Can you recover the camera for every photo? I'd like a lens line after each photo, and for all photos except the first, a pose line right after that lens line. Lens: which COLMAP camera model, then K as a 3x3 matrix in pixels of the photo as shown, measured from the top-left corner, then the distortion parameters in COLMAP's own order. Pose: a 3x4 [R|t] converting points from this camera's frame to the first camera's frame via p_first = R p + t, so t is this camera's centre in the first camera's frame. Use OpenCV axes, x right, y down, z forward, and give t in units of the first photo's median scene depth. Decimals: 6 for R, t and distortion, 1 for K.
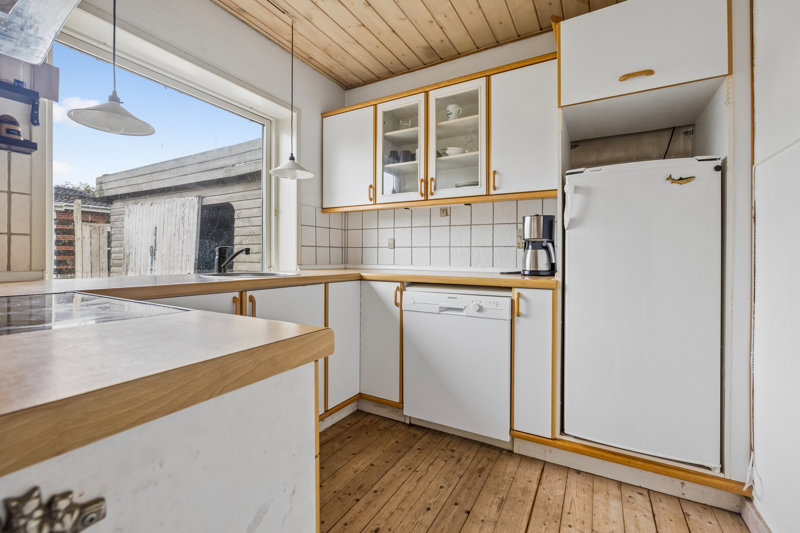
lens RADIAL K [[362.9, 0, 395.1], [0, 362.9, 263.2], [0, 0, 1]] dist [0.009026, 0.001419]
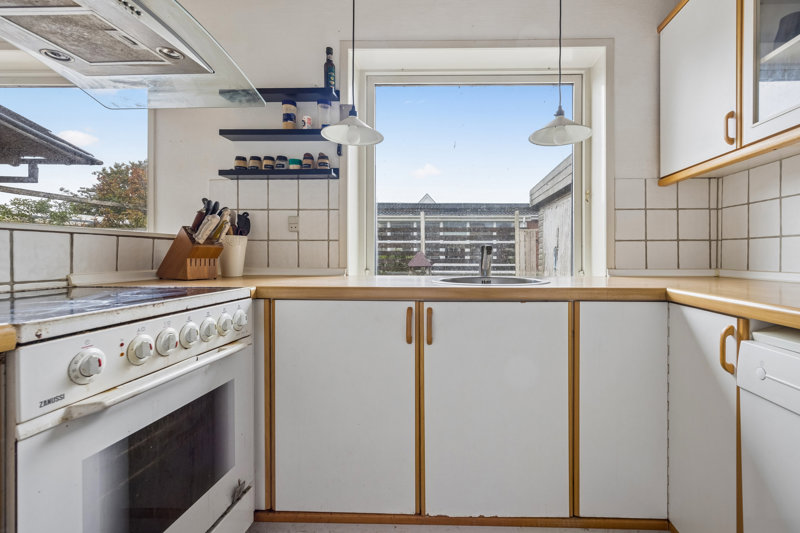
lens RADIAL K [[362.9, 0, 402.3], [0, 362.9, 259.9], [0, 0, 1]] dist [0.009026, 0.001419]
pose [[0.481062, 0.003104, -0.876681, 0.181686], [-0.010544, 0.999942, -0.002245, -0.007788], [0.876623, 0.010324, 0.481067, 0.419839]]
